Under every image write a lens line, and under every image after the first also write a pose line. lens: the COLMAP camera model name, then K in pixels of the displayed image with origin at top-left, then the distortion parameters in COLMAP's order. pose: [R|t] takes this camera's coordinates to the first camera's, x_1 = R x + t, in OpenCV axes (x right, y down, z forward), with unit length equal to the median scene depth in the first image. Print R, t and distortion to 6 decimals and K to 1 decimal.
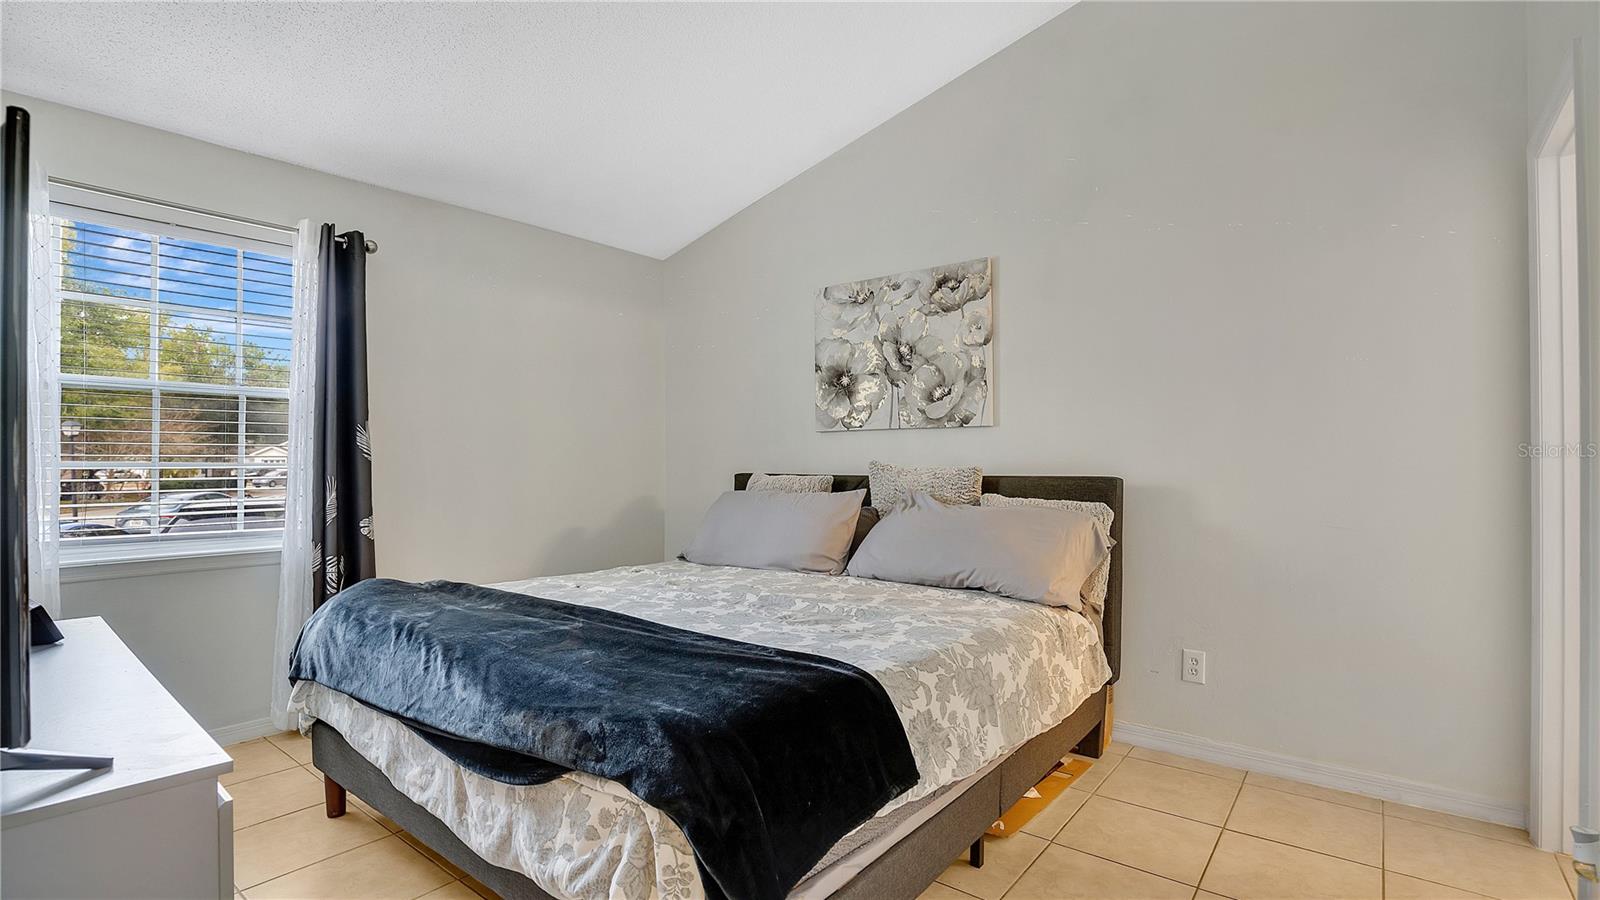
lens RADIAL K [[752.8, 0, 806.2], [0, 752.8, 454.6], [0, 0, 1]] dist [-0.023574, 0.000321]
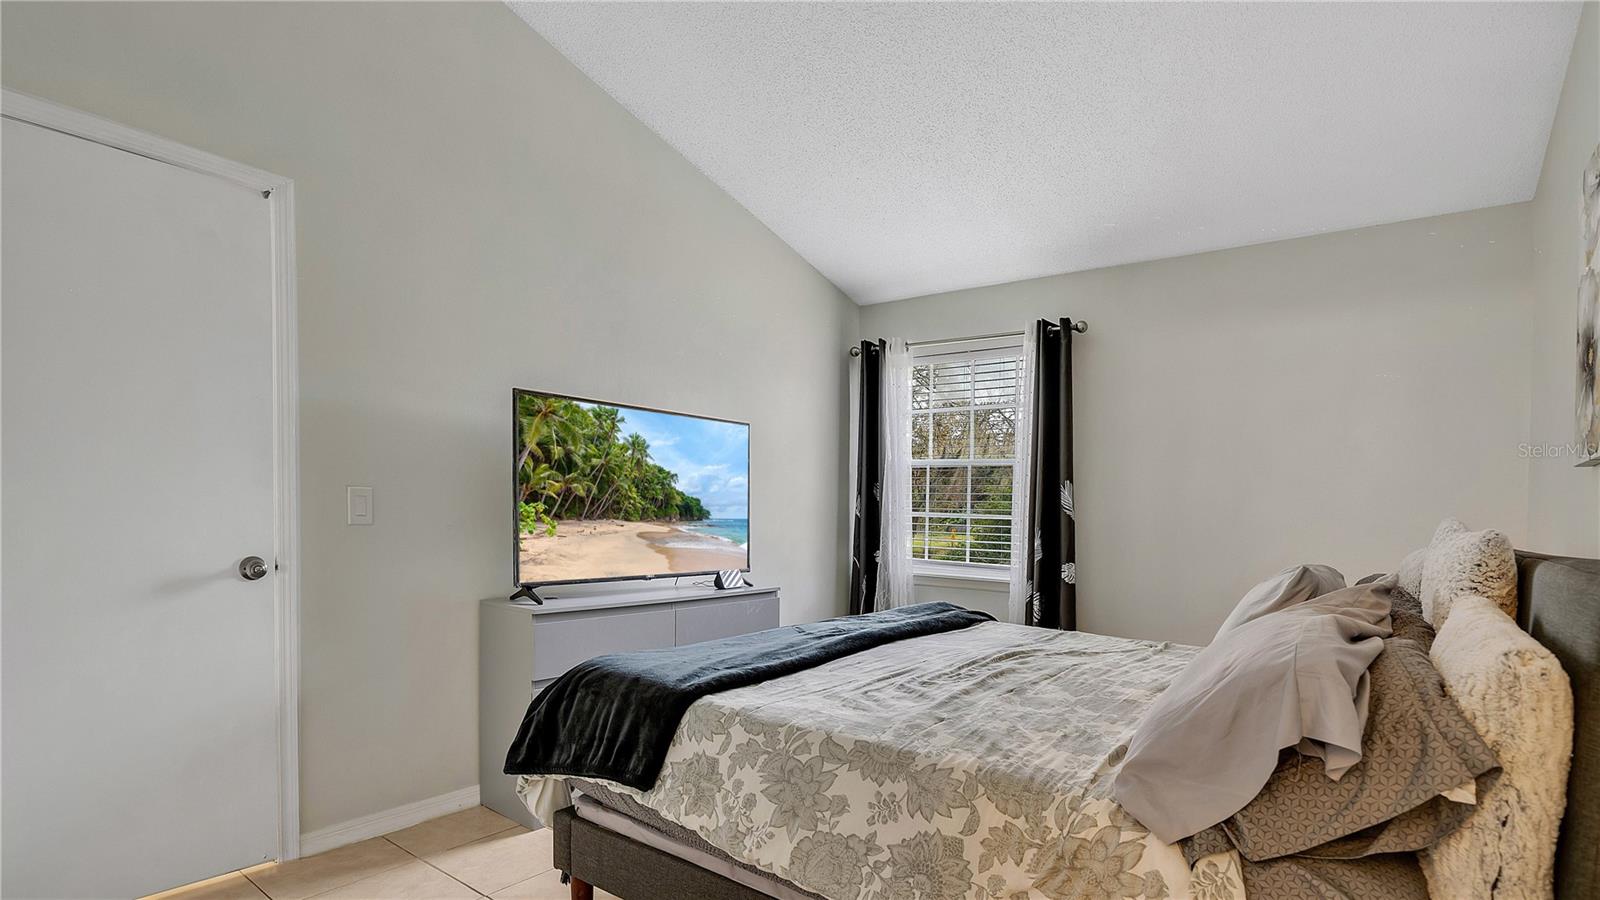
lens RADIAL K [[776.9, 0, 802.0], [0, 776.9, 540.8], [0, 0, 1]] dist [-0.026440, 0.000014]
pose [[0.003235, 0.036765, -0.999319, 0.689137], [-0.015620, 0.999204, 0.036710, 0.012056], [0.999873, 0.015490, 0.003806, 0.658305]]
